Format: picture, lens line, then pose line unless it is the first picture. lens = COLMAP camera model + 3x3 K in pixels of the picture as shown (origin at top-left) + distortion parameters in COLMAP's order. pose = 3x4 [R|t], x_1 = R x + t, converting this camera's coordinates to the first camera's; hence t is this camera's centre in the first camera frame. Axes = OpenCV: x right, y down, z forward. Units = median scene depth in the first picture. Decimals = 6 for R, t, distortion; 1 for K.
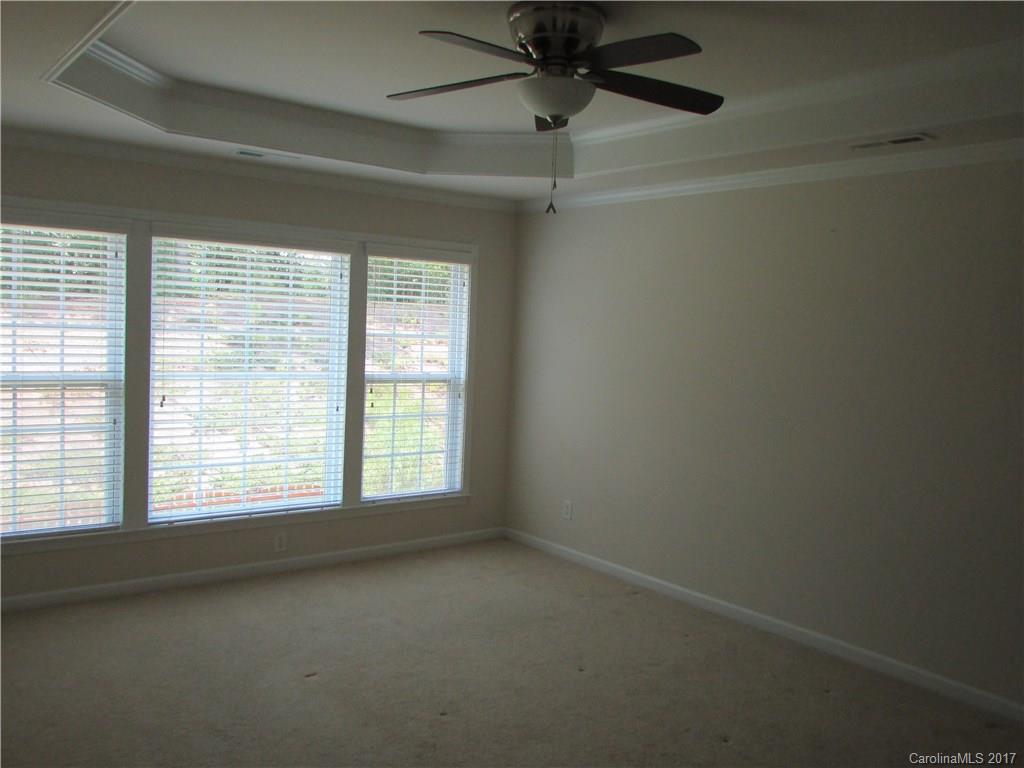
lens RADIAL K [[870.5, 0, 512.0], [0, 870.5, 384.0], [0, 0, 1]] dist [-0.001794, -0.003857]
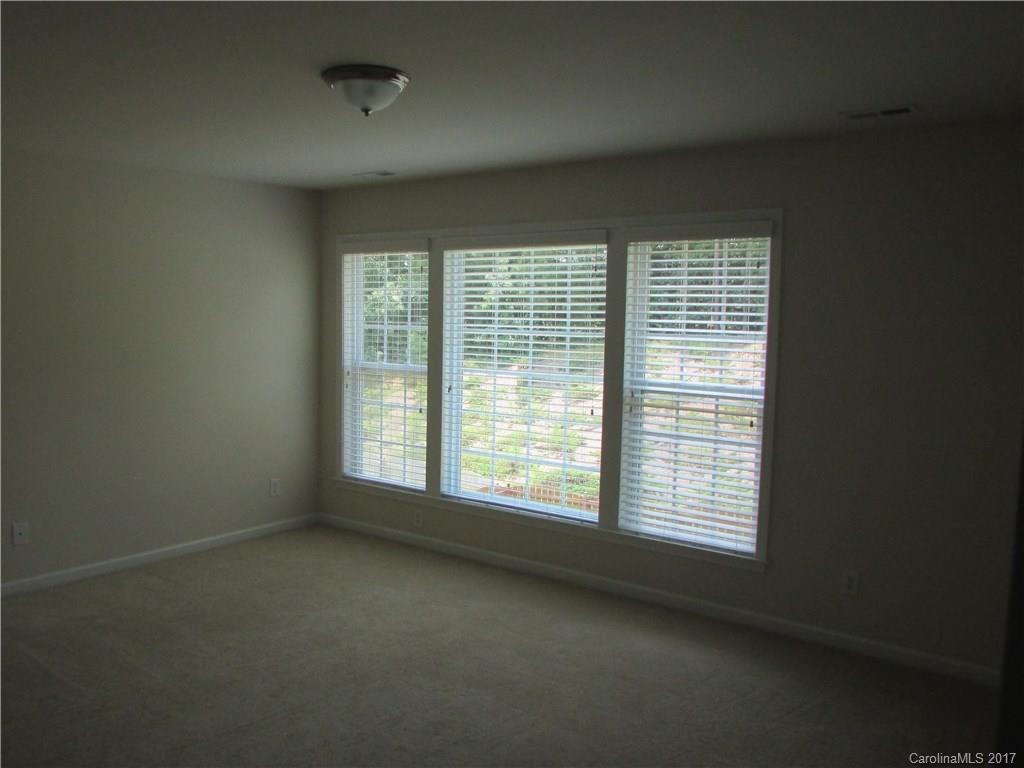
lens RADIAL K [[870.5, 0, 512.0], [0, 870.5, 384.0], [0, 0, 1]] dist [-0.001794, -0.003857]
pose [[0.256930, 0.053190, -0.964965, 0.661173], [-0.065998, 0.997119, 0.037390, -0.034865], [0.964174, 0.054079, 0.259701, 0.699756]]
